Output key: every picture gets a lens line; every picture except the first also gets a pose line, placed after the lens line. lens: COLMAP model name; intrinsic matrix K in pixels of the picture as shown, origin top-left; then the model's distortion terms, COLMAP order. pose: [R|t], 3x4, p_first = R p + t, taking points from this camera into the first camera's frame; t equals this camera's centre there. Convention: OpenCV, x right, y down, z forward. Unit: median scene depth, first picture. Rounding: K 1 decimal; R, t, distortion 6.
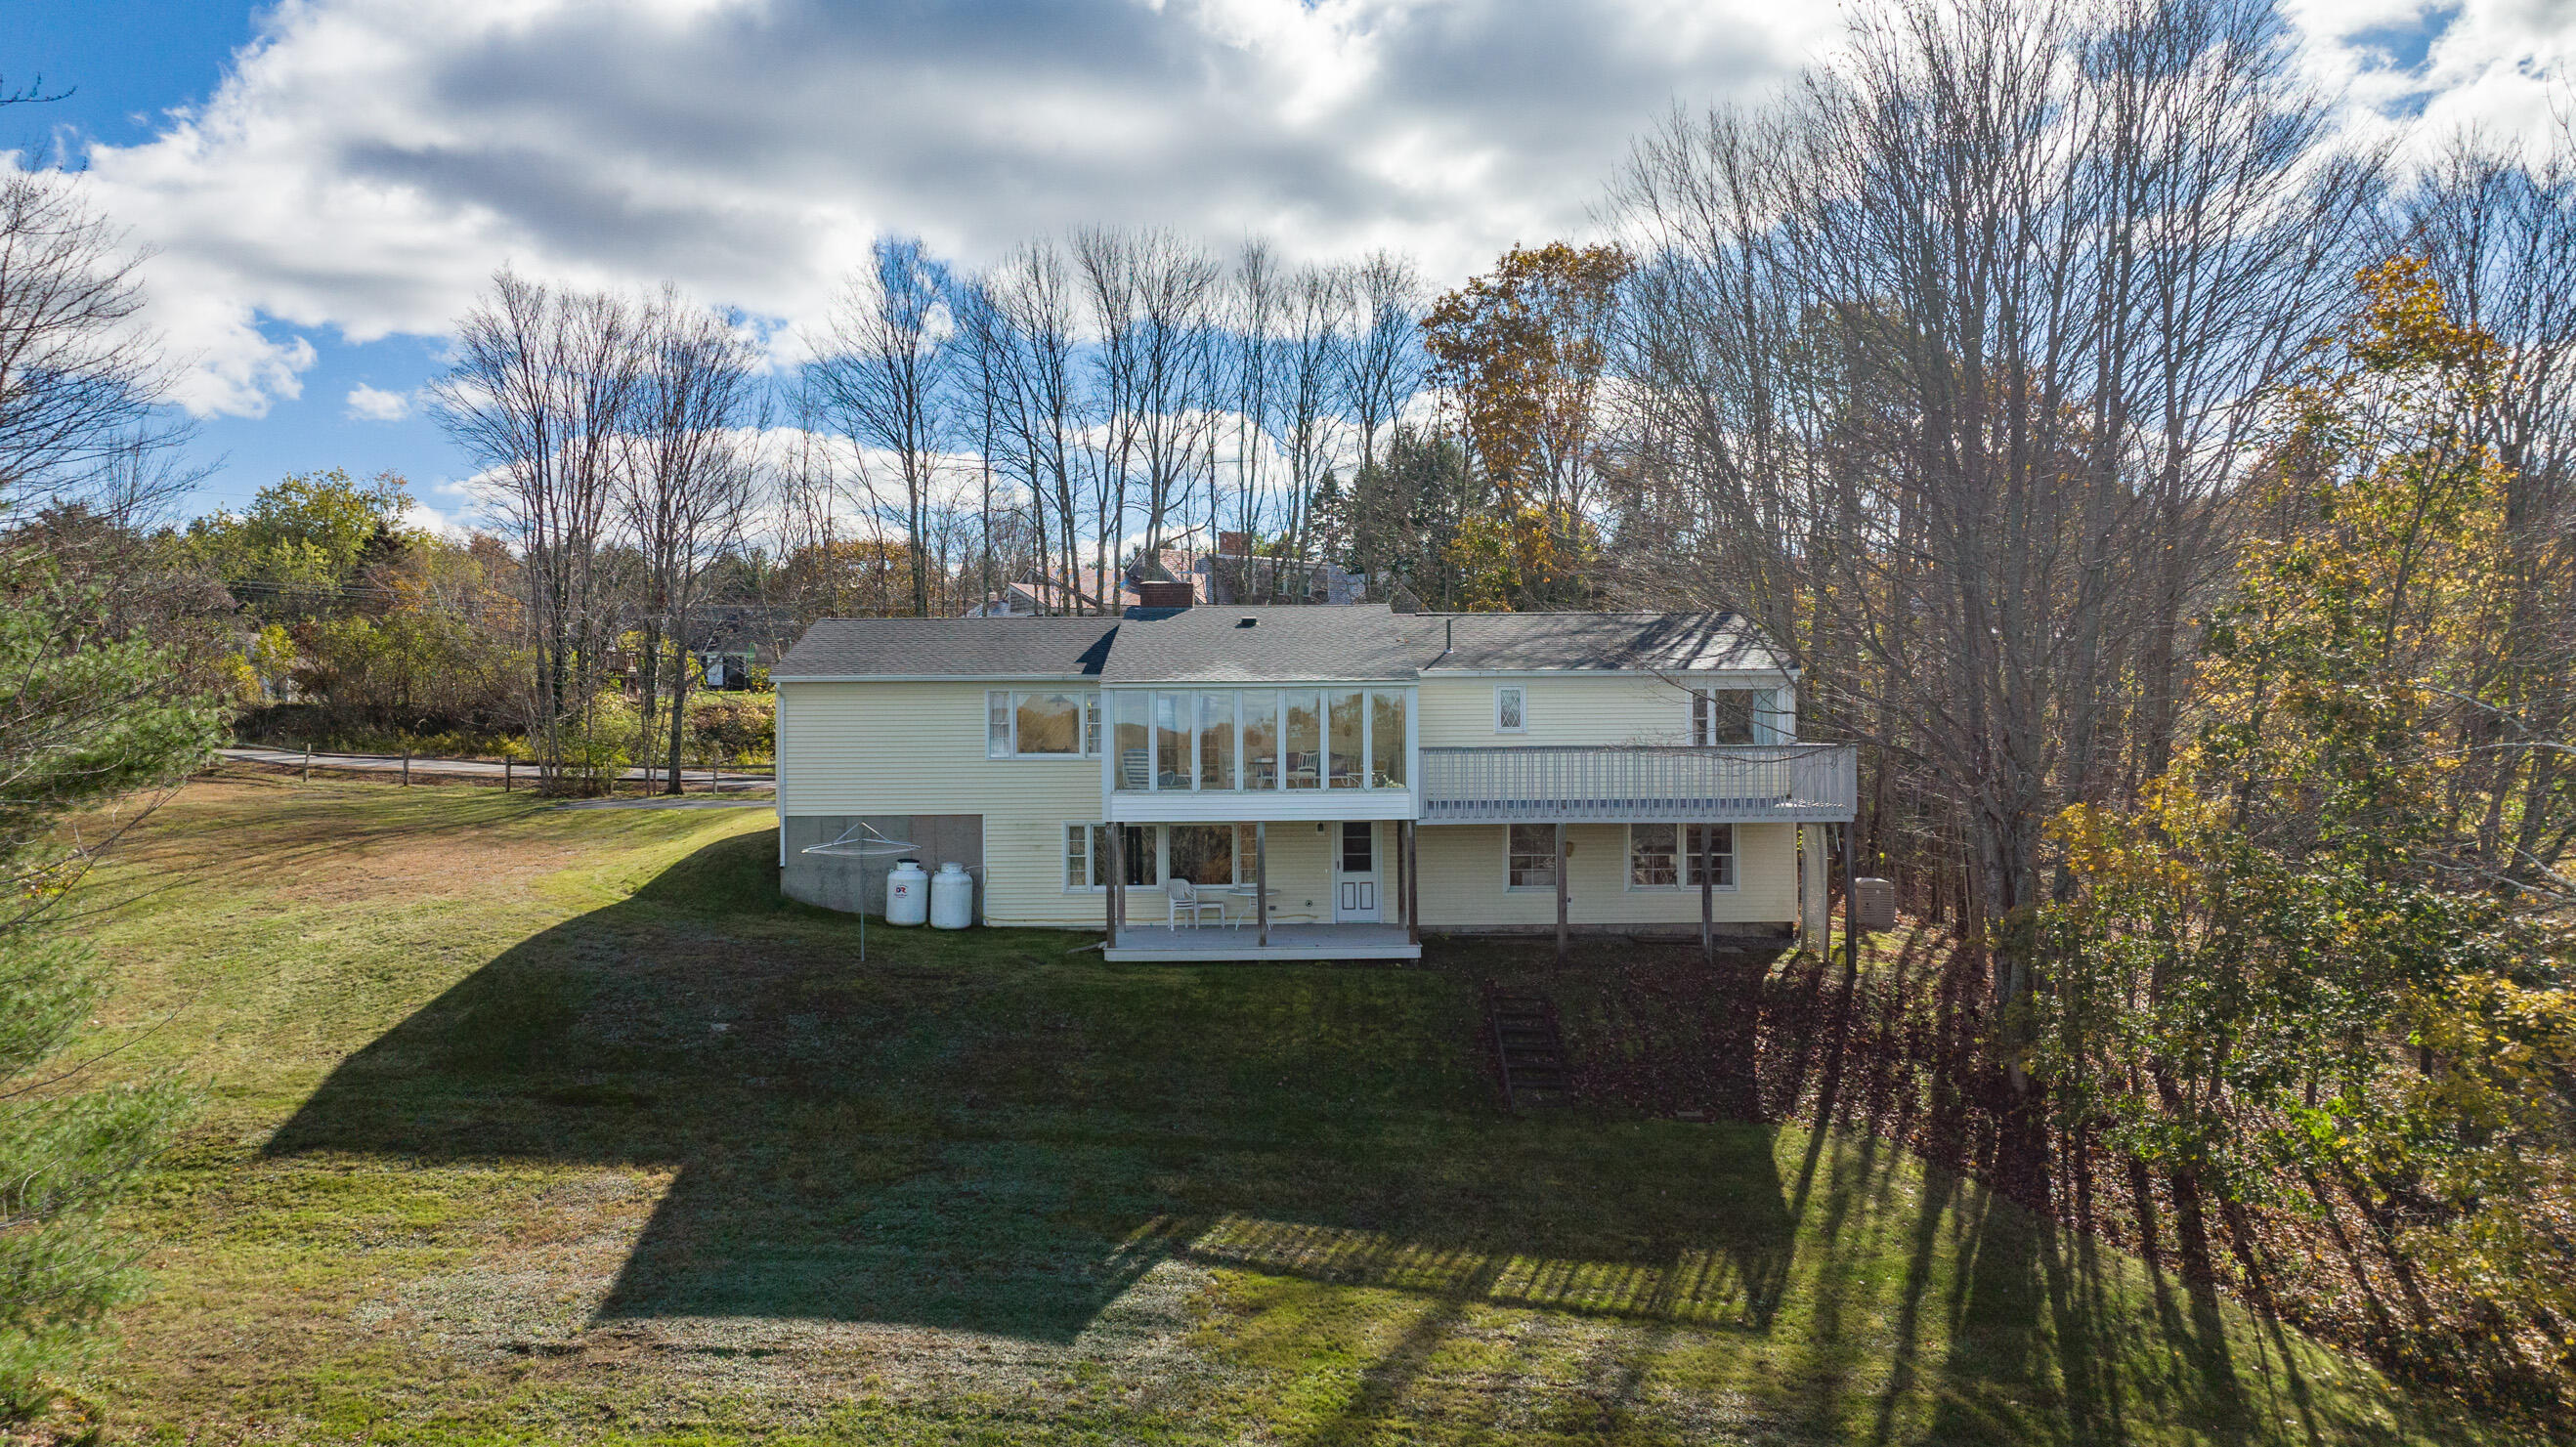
lens RADIAL K [[1833.8, 0, 1299.2], [0, 1833.8, 735.2], [0, 0, 1]] dist [-0.019959, 0.032544]
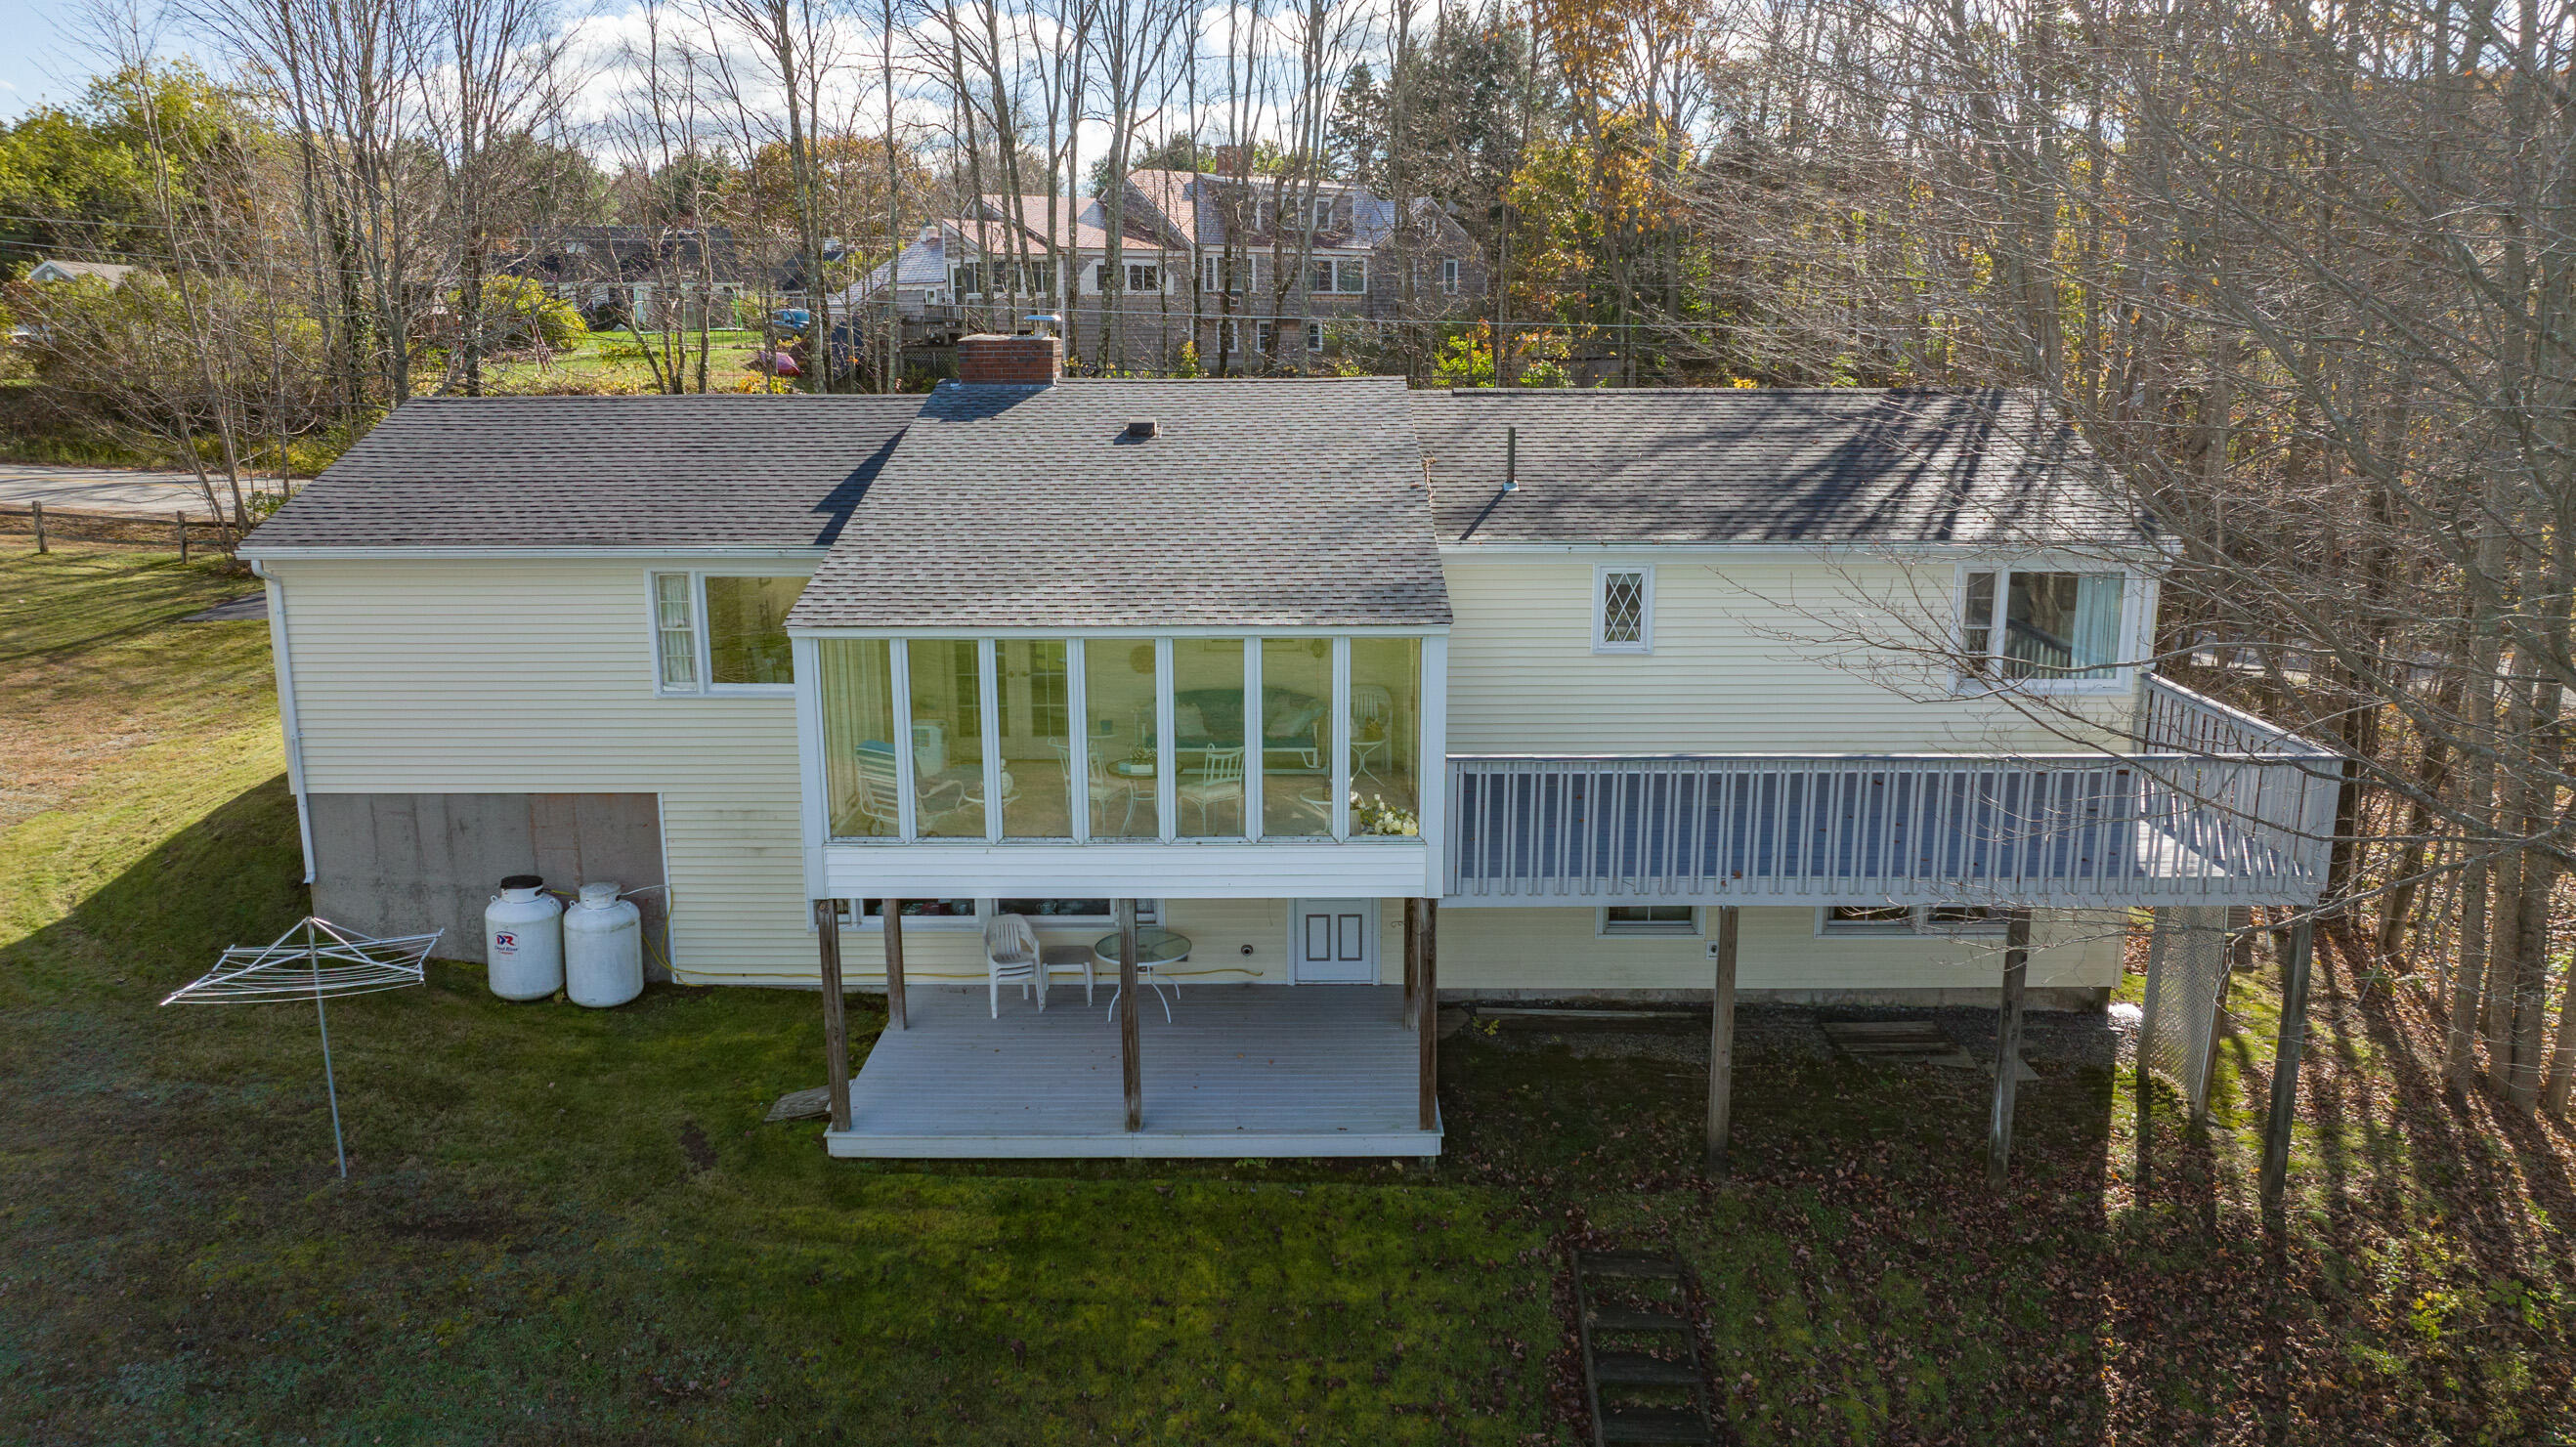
lens RADIAL K [[1833.8, 0, 1280.6], [0, 1833.8, 703.8], [0, 0, 1]] dist [-0.019959, 0.032544]
pose [[0.999436, 0.010380, -0.031938, 0.013782], [-0.003675, 0.979126, 0.203221, -0.041635], [0.033381, -0.202989, 0.978612, 0.205654]]
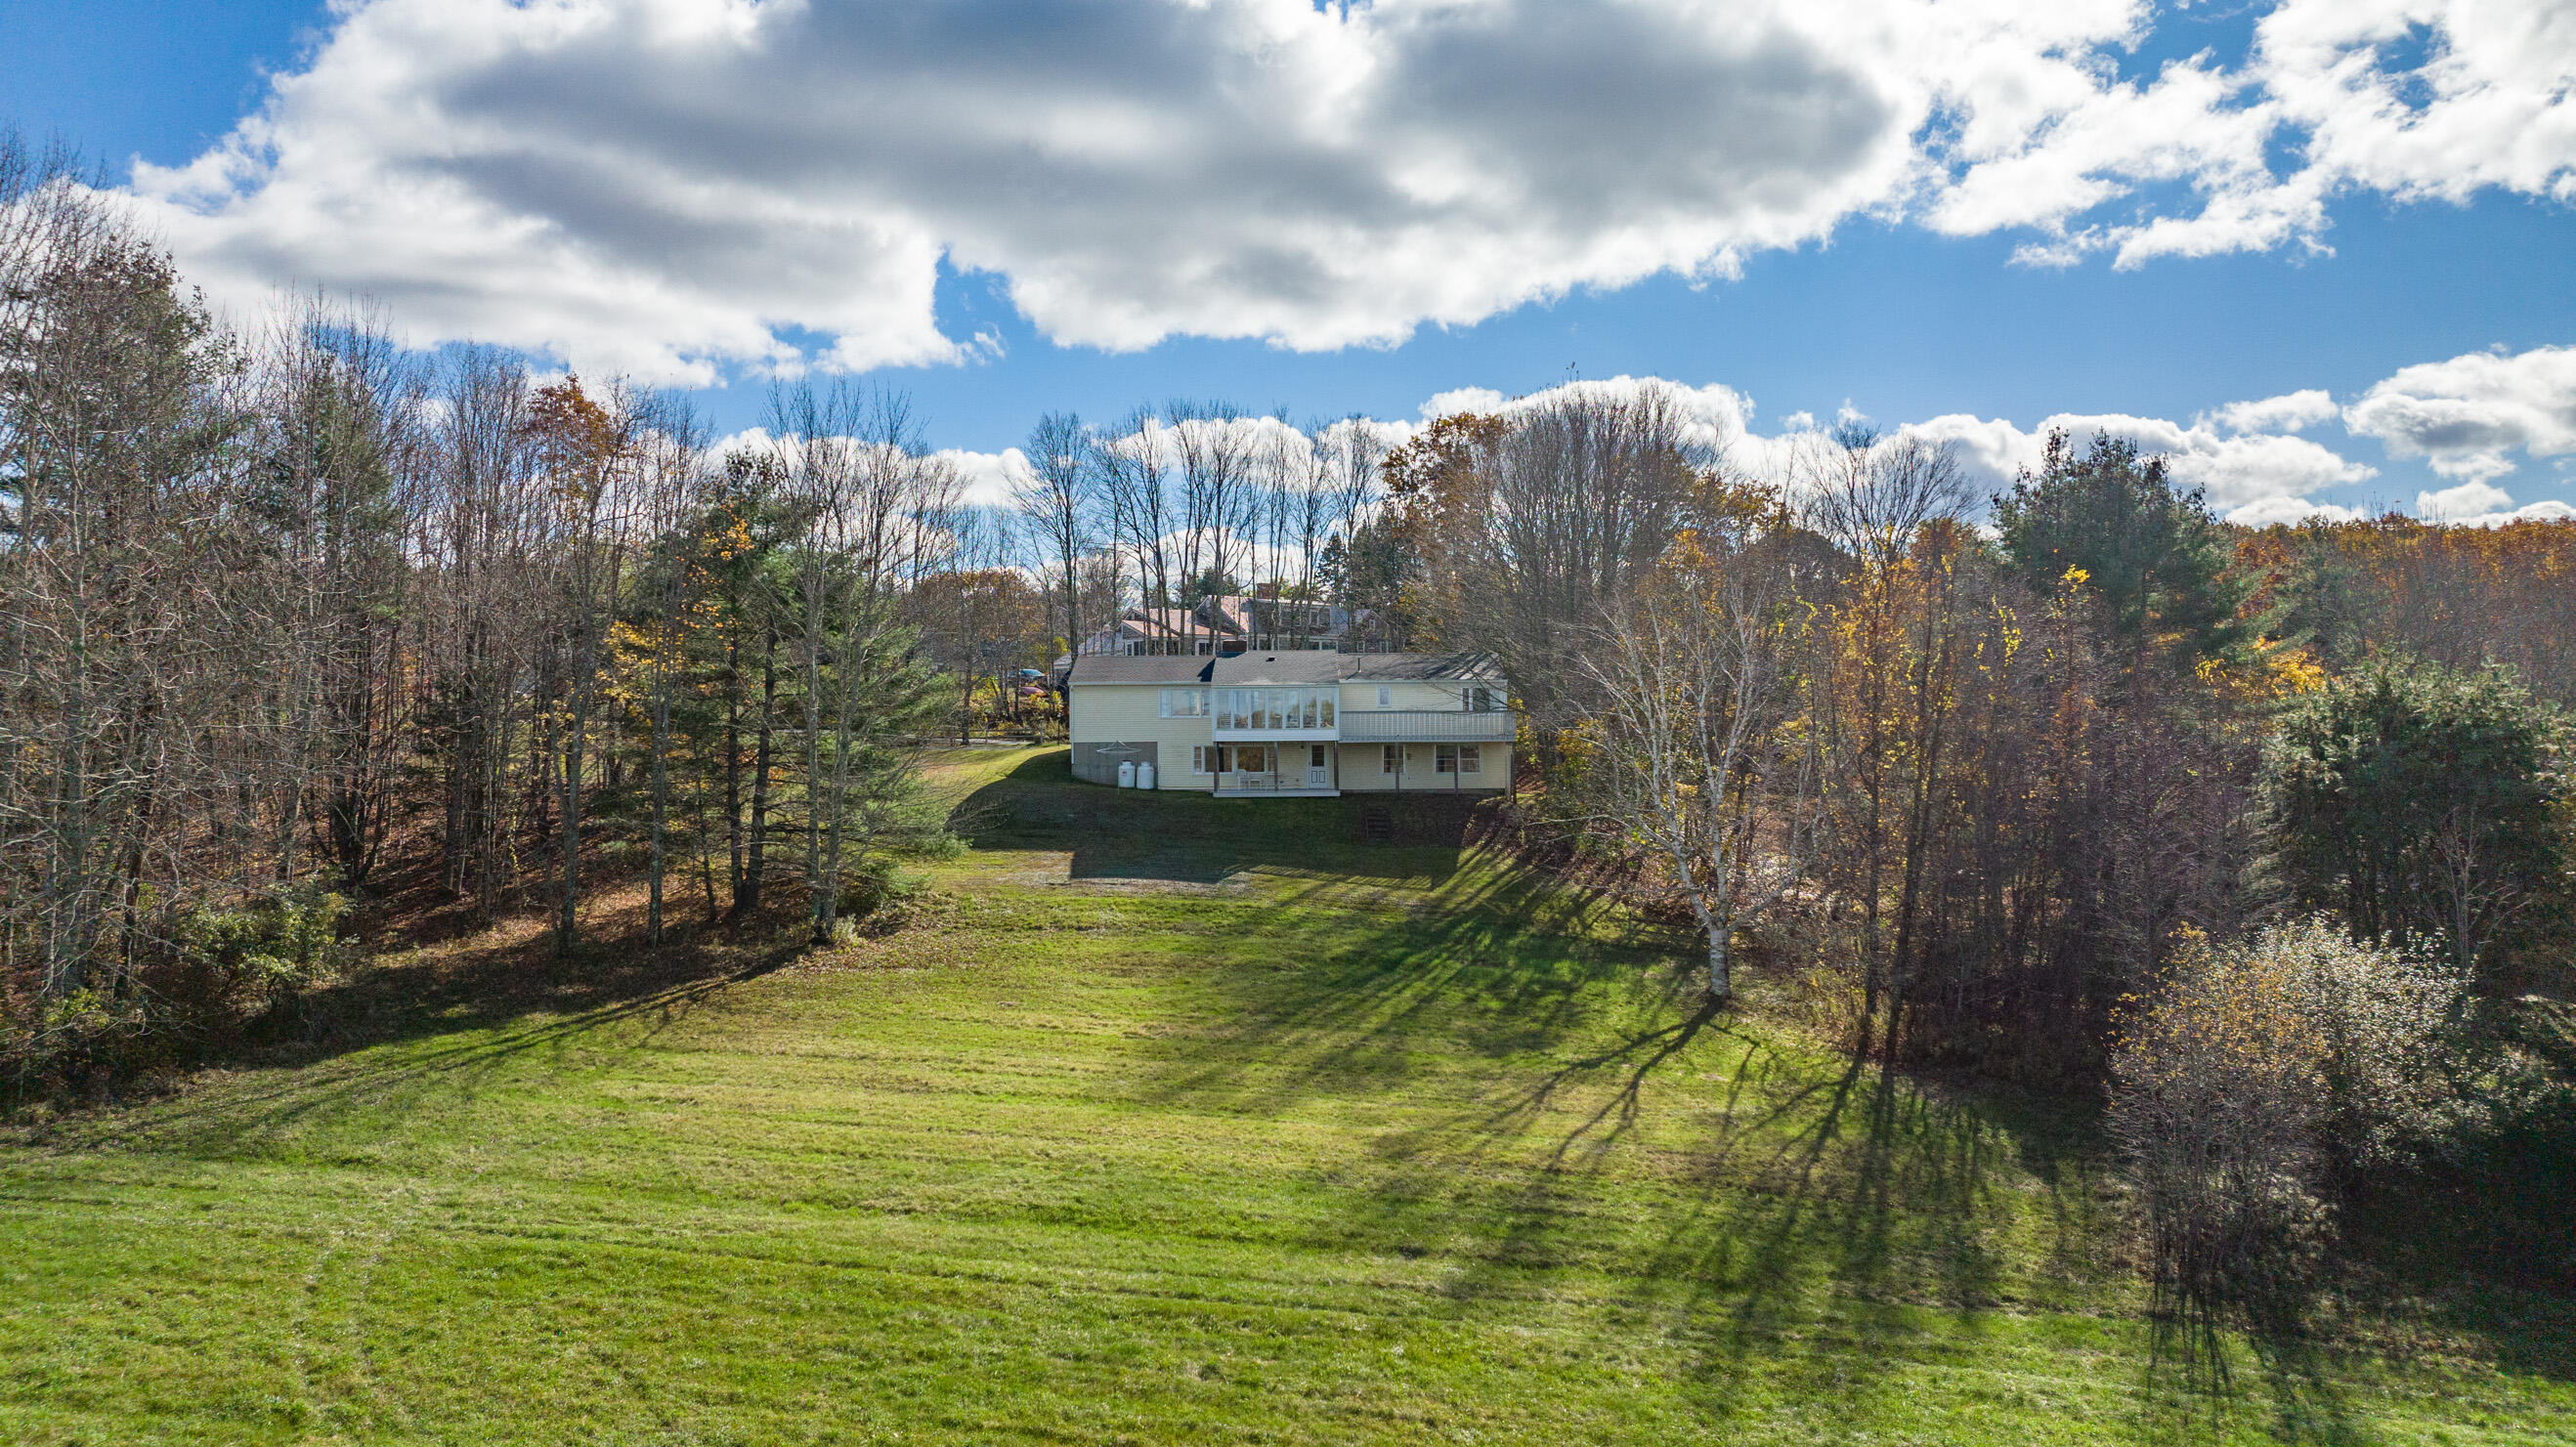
lens RADIAL K [[1833.8, 0, 1304.1], [0, 1833.8, 733.6], [0, 0, 1]] dist [-0.019959, 0.032544]
pose [[0.999867, -0.001346, -0.016255, 0.021669], [0.001324, 0.999998, -0.001376, 0.016045], [0.016257, 0.001354, 0.999867, -0.573194]]
